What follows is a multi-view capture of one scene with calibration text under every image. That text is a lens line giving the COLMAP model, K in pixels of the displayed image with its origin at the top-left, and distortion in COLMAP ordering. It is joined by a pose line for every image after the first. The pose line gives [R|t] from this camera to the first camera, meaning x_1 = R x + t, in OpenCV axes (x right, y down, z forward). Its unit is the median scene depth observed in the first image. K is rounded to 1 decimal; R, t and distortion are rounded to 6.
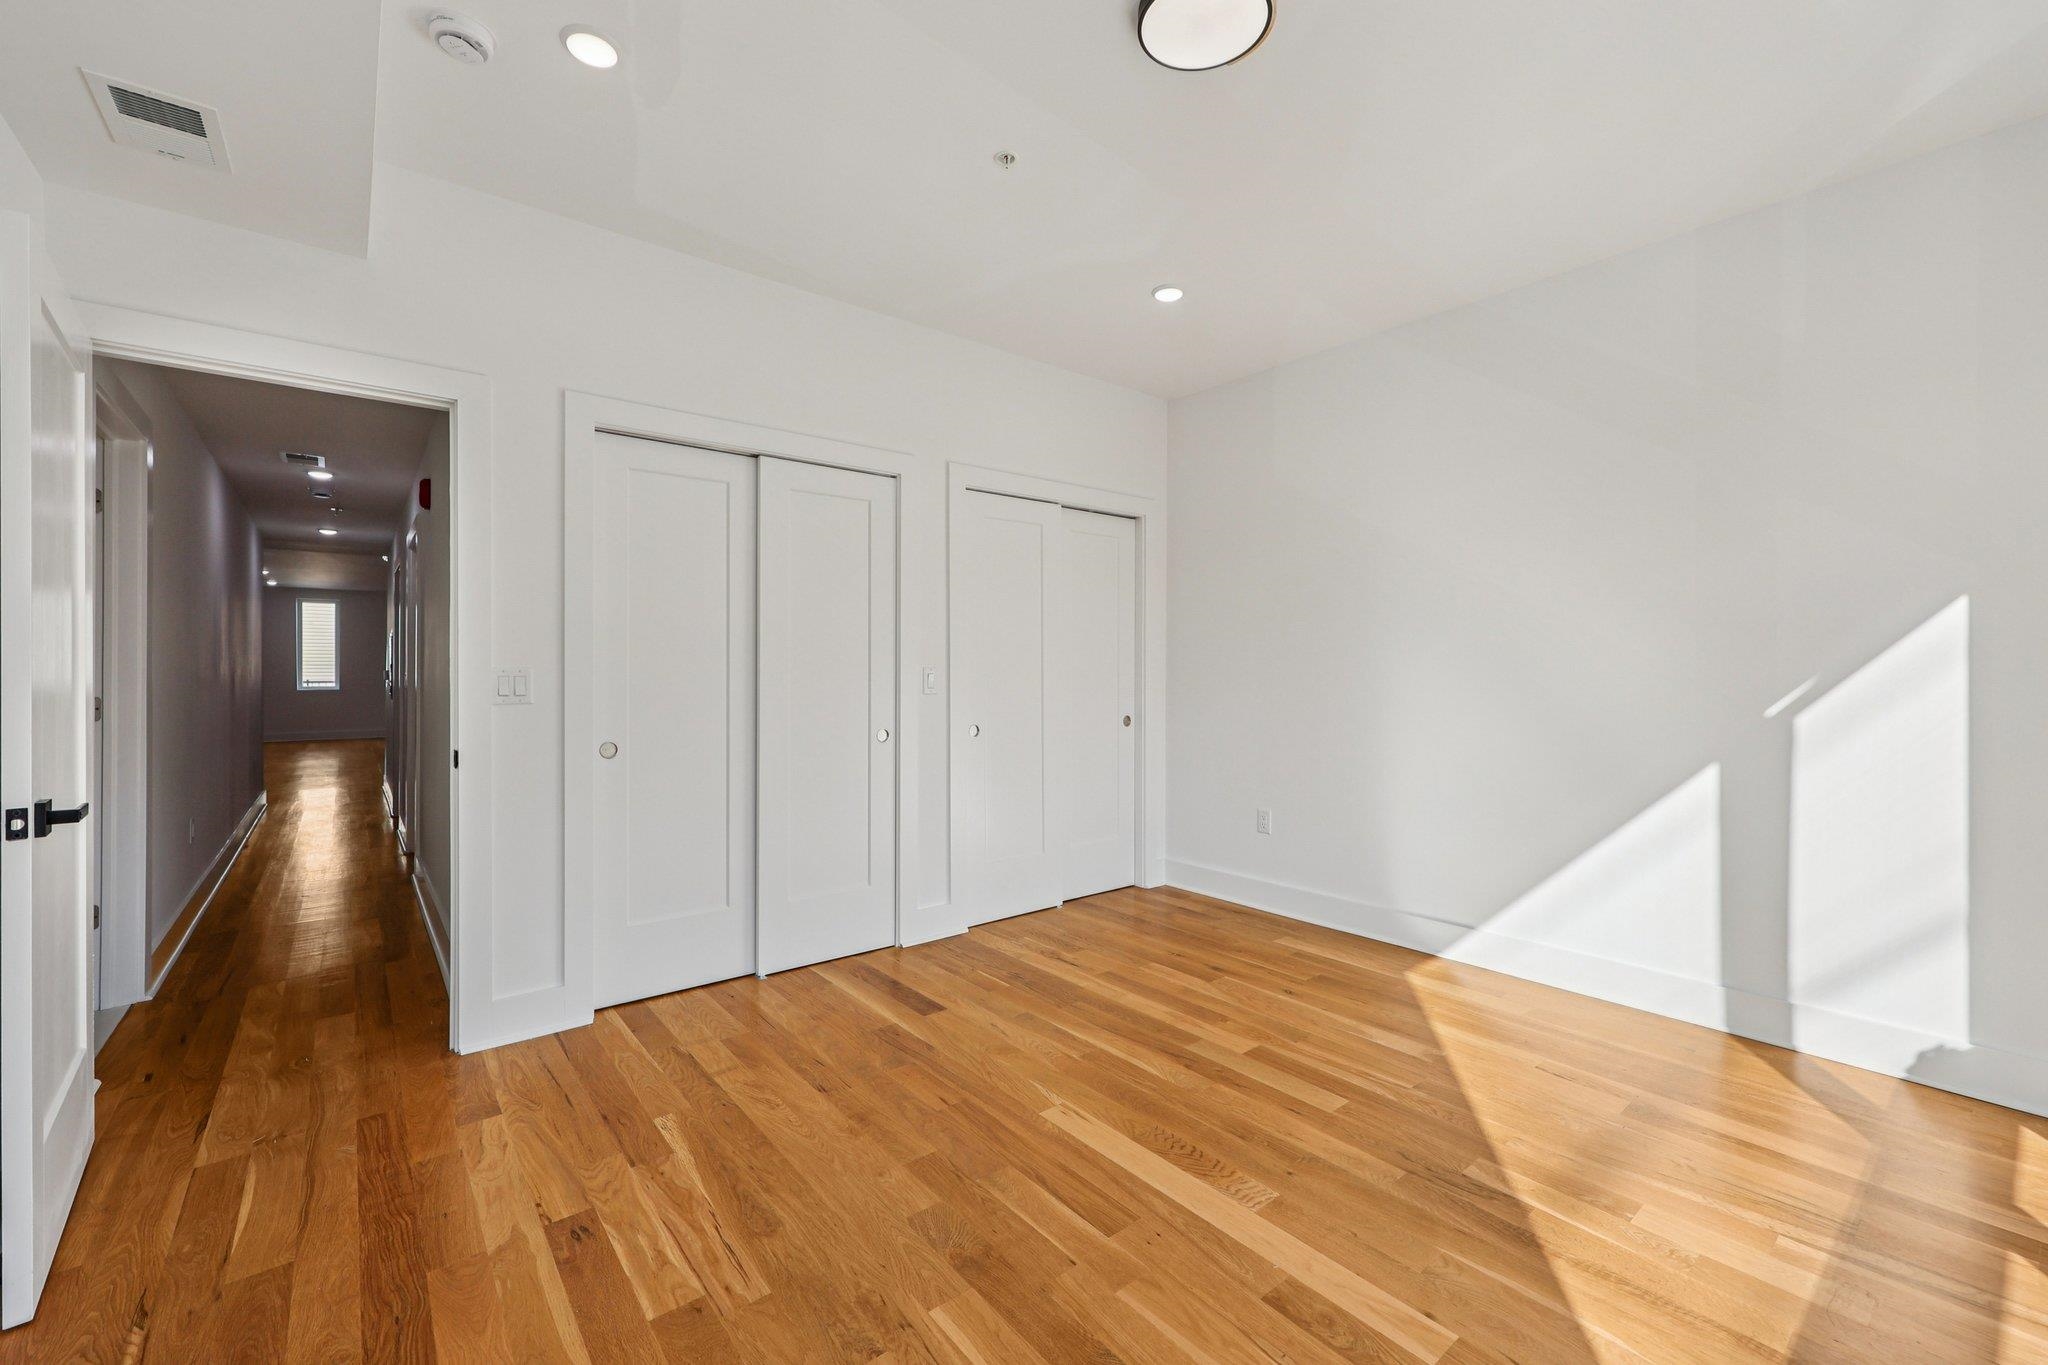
lens RADIAL K [[836.8, 0, 1024.7], [0, 836.8, 672.9], [0, 0, 1]] dist [0.002254, 0.000894]
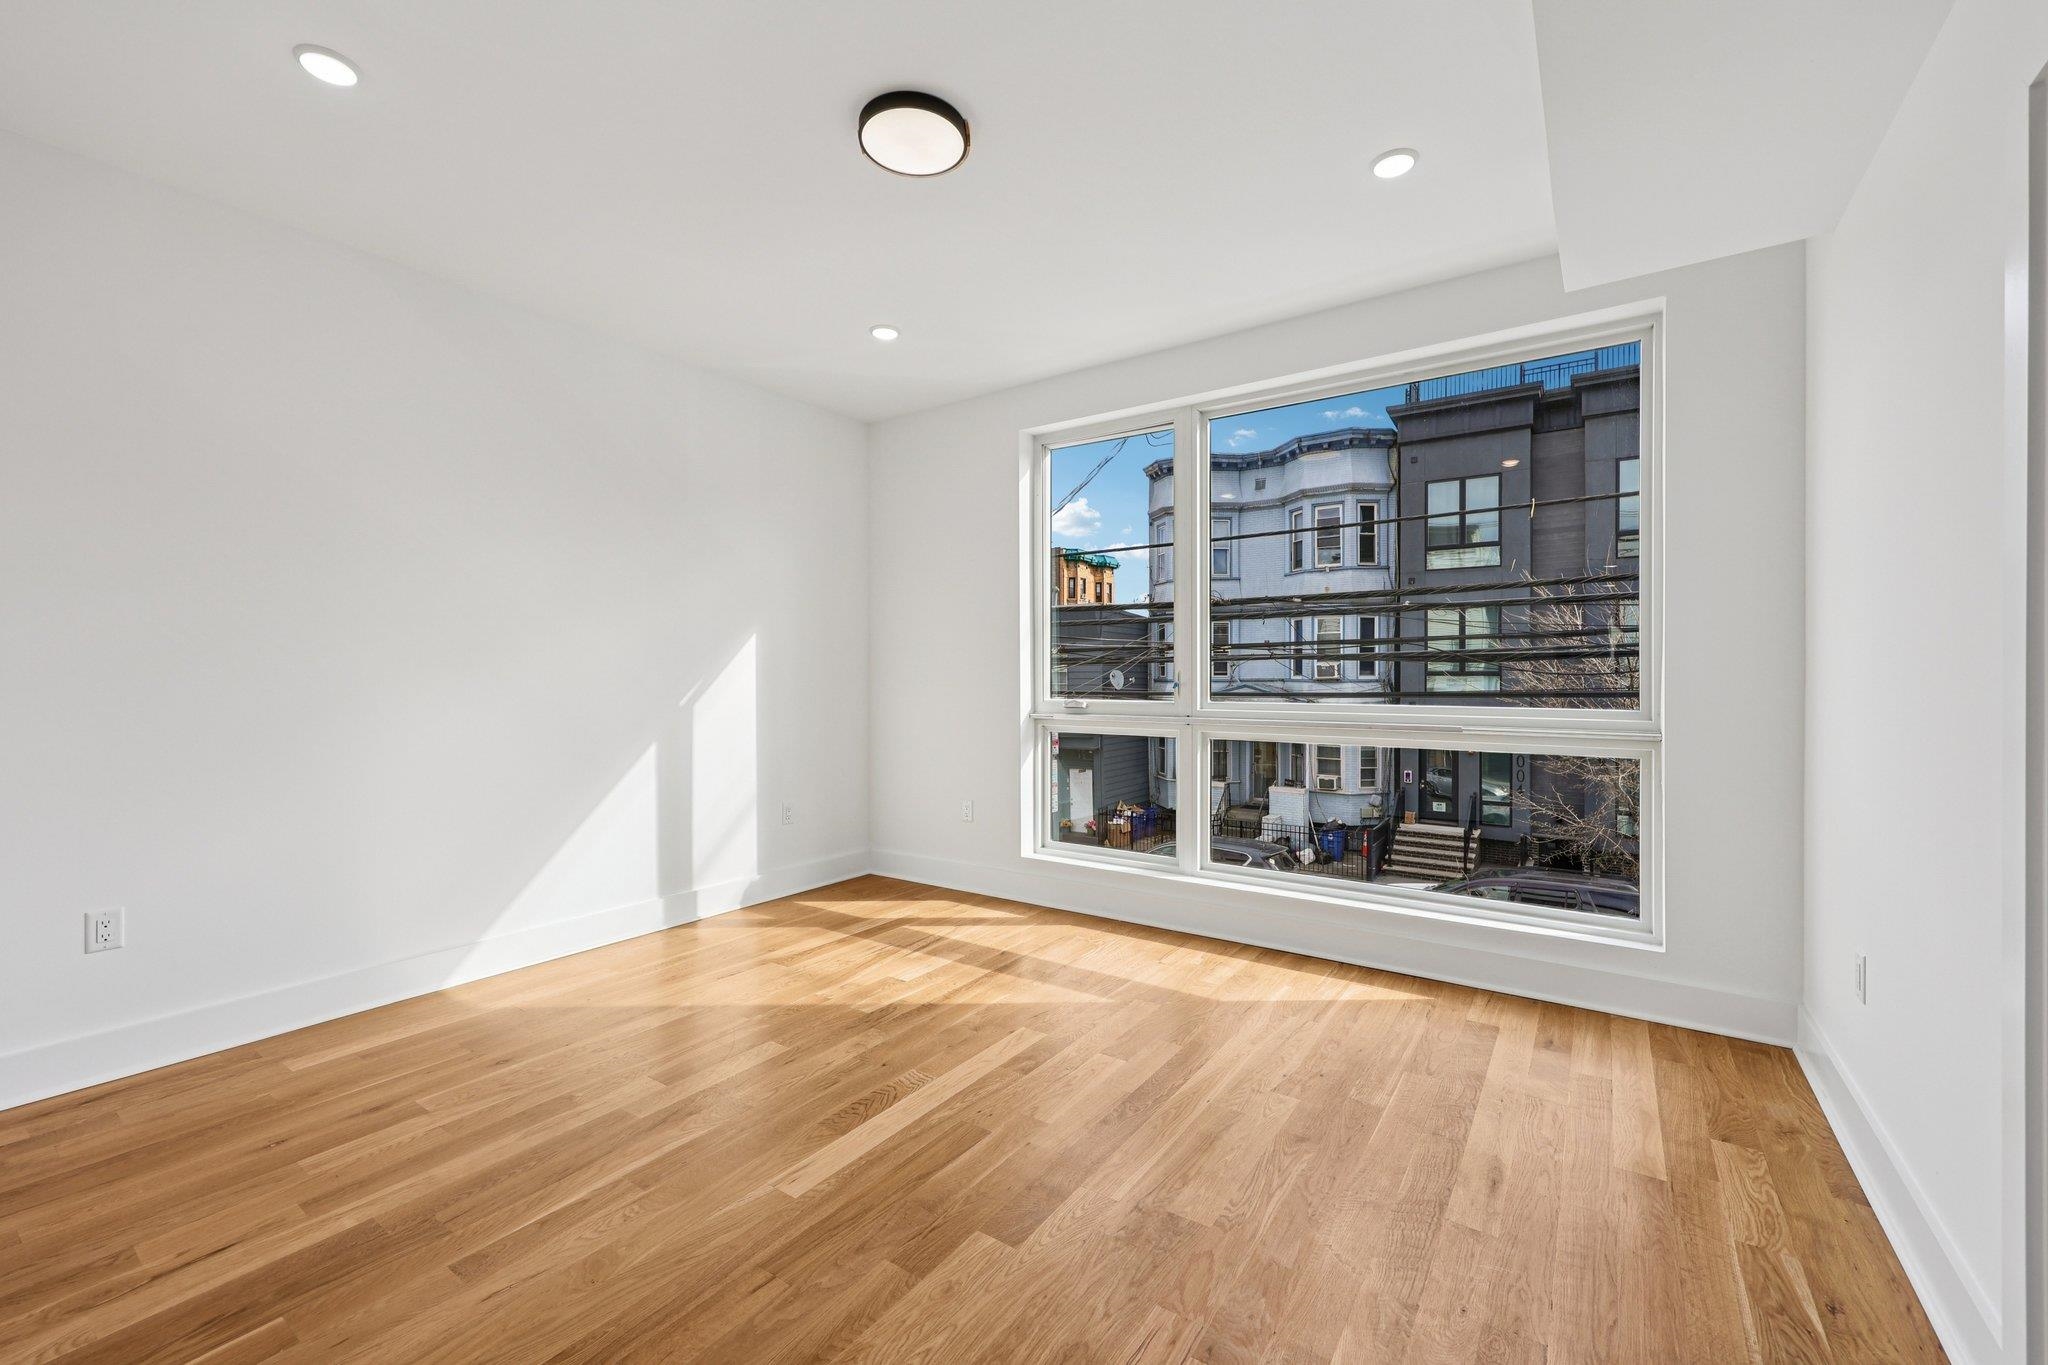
lens RADIAL K [[827.2, 0, 1021.7], [0, 827.2, 697.2], [0, 0, 1]] dist [0.000453, 0.000606]
pose [[-0.275661, -0.024312, 0.960948, -0.724497], [0.003853, 0.999644, 0.026397, 0.000054], [-0.961247, 0.010979, -0.275469, 0.871050]]
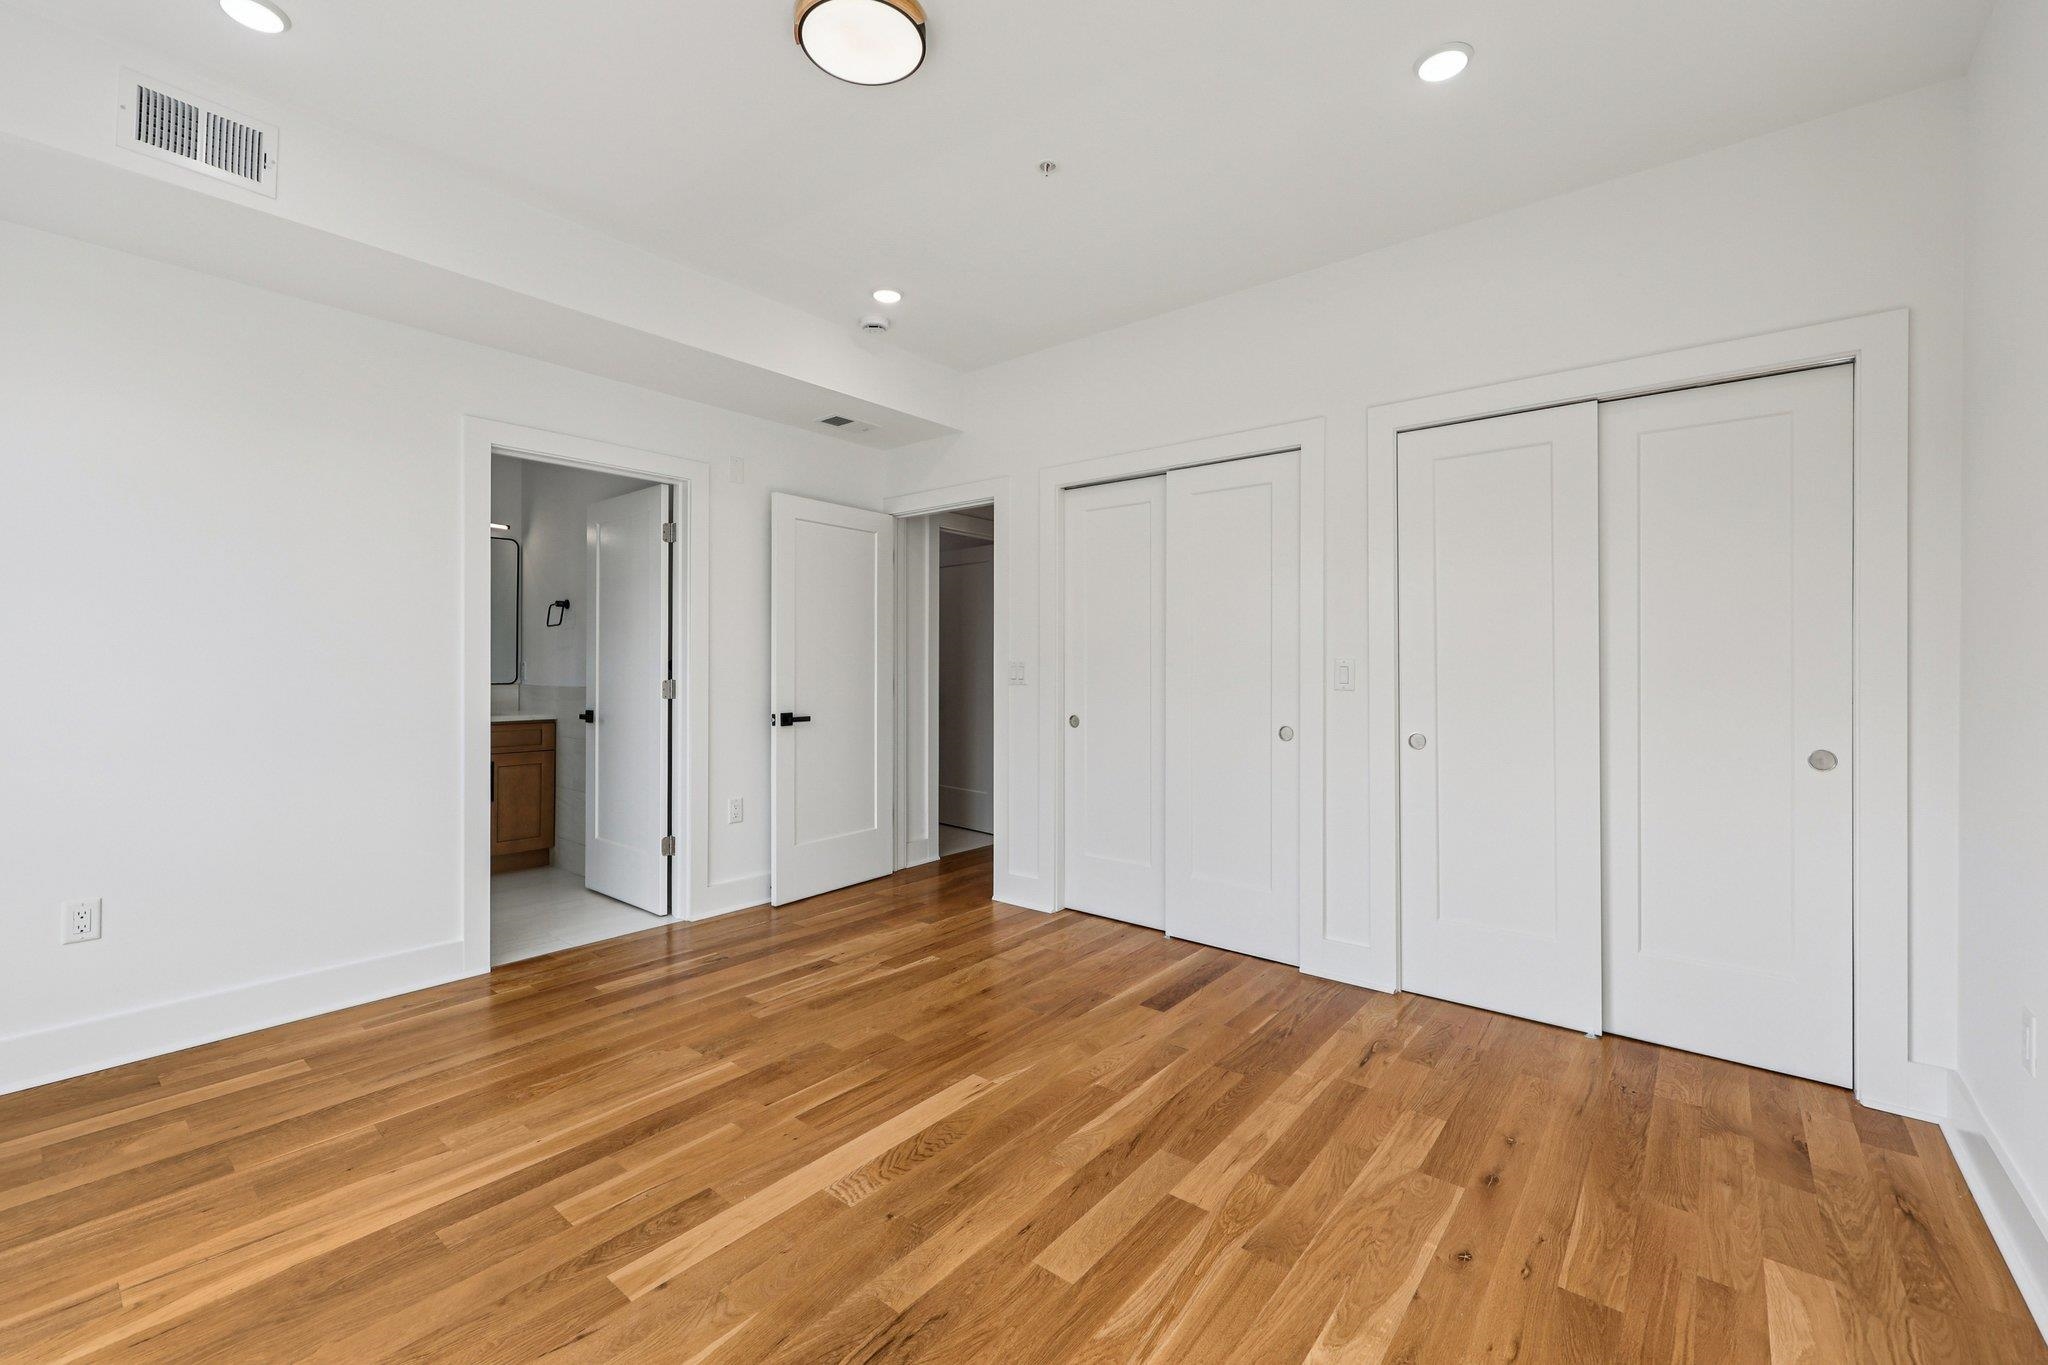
lens RADIAL K [[849.3, 0, 1020.2], [0, 849.3, 658.4], [0, 0, 1]] dist [0.002579, 0.000232]
pose [[0.197191, -0.004702, -0.980354, 0.956614], [-0.001920, 0.999985, -0.005182, -0.002757], [0.980363, 0.002904, 0.197179, 0.729712]]
